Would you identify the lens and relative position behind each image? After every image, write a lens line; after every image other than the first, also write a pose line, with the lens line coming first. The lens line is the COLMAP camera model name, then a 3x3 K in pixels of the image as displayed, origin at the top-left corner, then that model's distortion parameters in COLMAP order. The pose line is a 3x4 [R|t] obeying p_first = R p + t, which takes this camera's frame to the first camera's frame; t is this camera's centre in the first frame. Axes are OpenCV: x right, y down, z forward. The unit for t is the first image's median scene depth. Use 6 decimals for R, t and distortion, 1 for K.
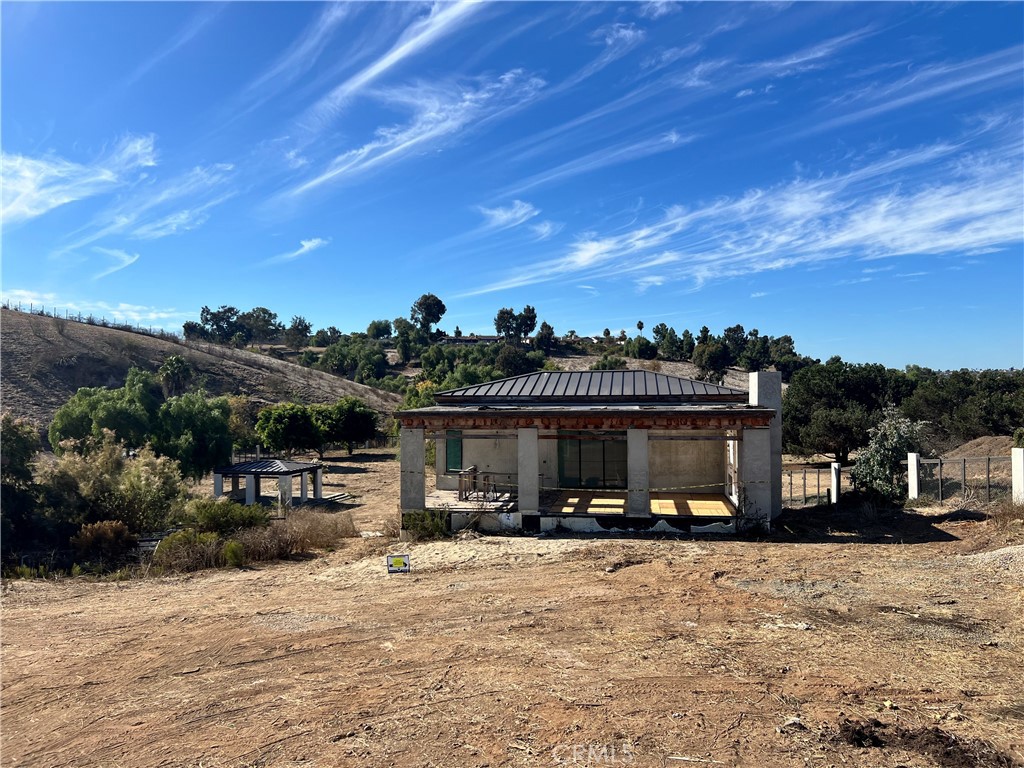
lens RADIAL K [[778.1, 0, 510.6], [0, 778.1, 377.0], [0, 0, 1]] dist [0.002975, -0.028512]
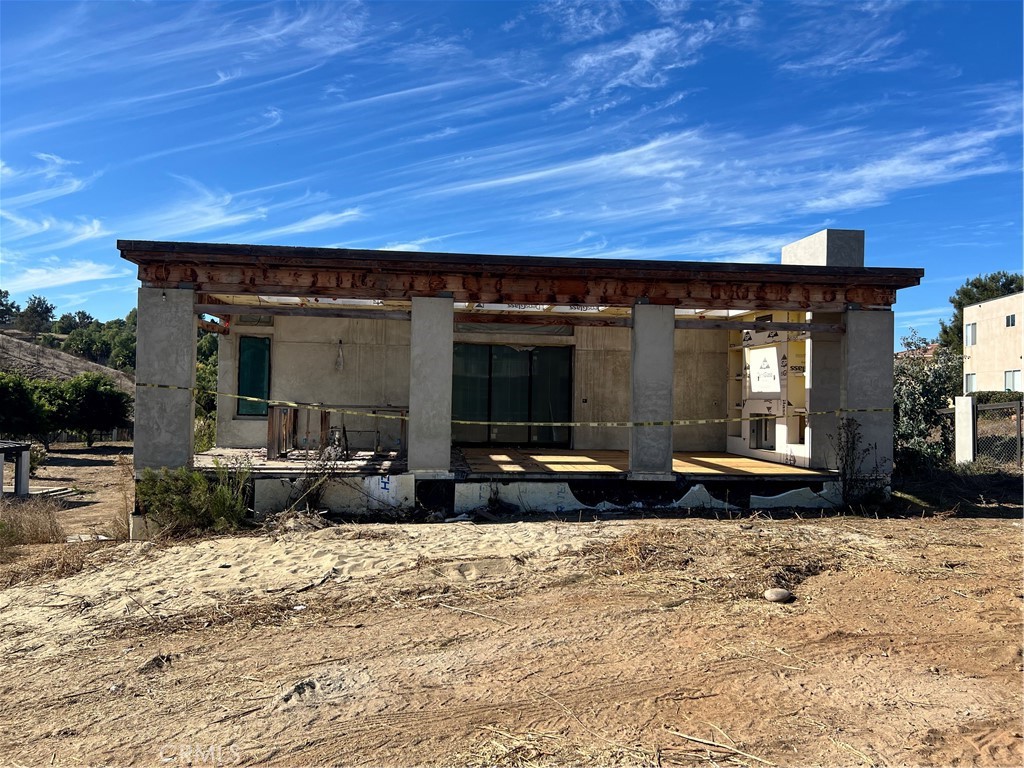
lens RADIAL K [[778.1, 0, 534.3], [0, 778.1, 386.6], [0, 0, 1]] dist [0.002975, -0.028512]
pose [[0.954449, 0.029902, 0.296872, -0.058137], [-0.030176, 0.999538, -0.003661, 0.120646], [-0.296845, -0.005464, 0.954910, 0.527723]]
